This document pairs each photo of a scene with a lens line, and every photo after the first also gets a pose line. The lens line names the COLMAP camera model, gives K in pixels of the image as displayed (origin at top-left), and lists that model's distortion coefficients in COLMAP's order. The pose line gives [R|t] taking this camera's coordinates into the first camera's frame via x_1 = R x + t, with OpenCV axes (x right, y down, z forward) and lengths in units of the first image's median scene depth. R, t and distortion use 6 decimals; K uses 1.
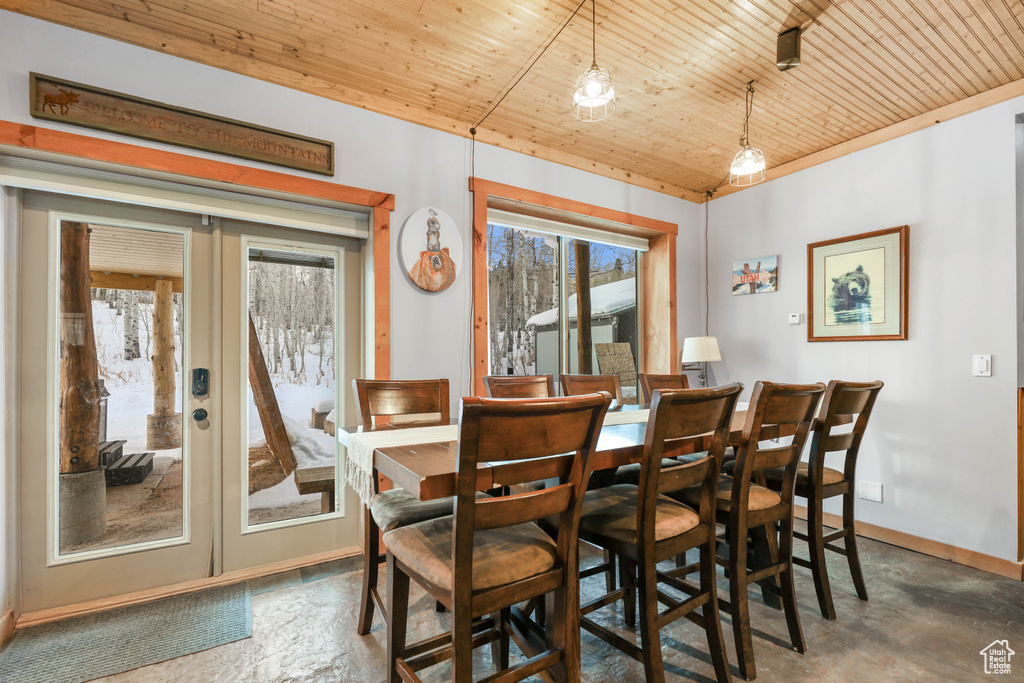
lens RADIAL K [[427.7, 0, 508.6], [0, 427.7, 350.4], [0, 0, 1]] dist [-0.003804, -0.000284]
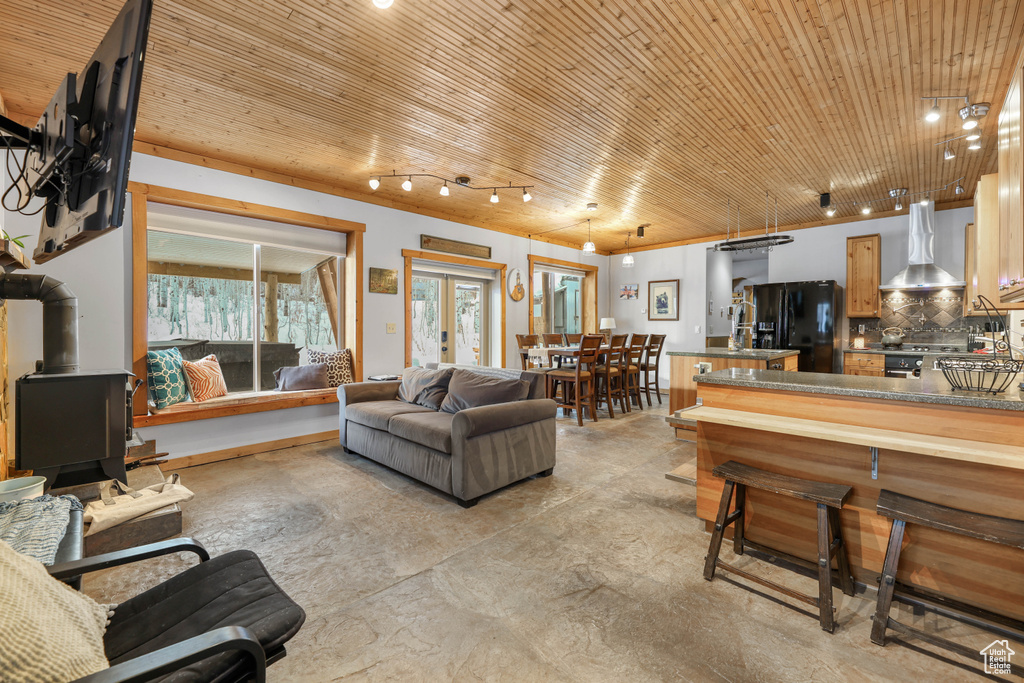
lens RADIAL K [[427.7, 0, 513.1], [0, 427.7, 333.9], [0, 0, 1]] dist [-0.003804, -0.000284]
pose [[0.962496, -0.006069, 0.271227, -0.933064], [-0.003345, 0.999408, 0.034234, -0.031048], [-0.271275, -0.033858, 0.961906, -1.511167]]
